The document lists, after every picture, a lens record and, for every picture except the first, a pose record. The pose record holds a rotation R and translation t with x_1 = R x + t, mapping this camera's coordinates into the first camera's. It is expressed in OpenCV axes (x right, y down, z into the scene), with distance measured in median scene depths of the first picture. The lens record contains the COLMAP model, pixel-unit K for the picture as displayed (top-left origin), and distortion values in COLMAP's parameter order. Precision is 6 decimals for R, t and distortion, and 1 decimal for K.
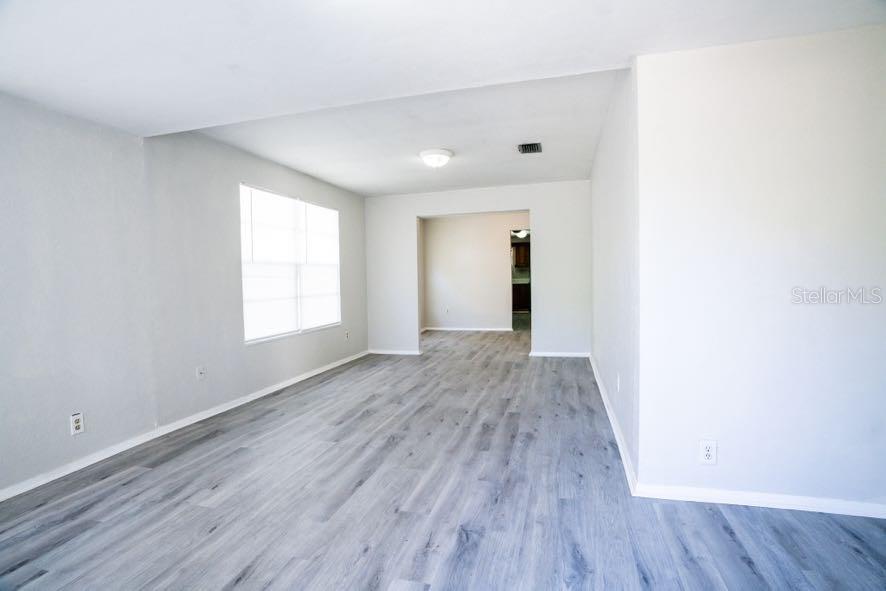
lens RADIAL K [[430.4, 0, 443.0], [0, 430.4, 295.5], [0, 0, 1]] dist [-0.079453, 0.032685]
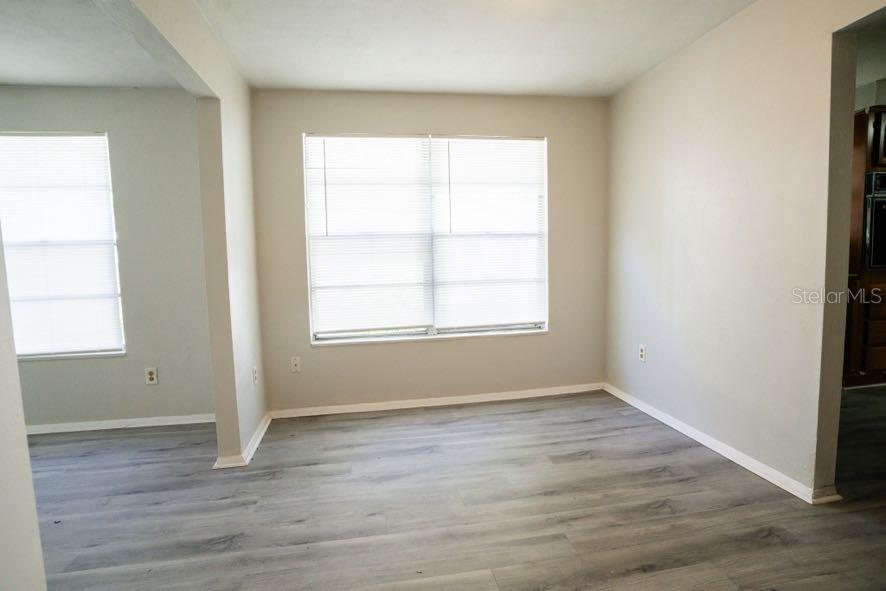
lens RADIAL K [[430.4, 0, 443.0], [0, 430.4, 295.5], [0, 0, 1]] dist [-0.079453, 0.032685]
pose [[0.368022, 0.120797, -0.921937, 0.303217], [-0.039128, 0.992659, 0.114444, -0.055994], [0.928993, -0.006044, 0.370047, 0.760734]]
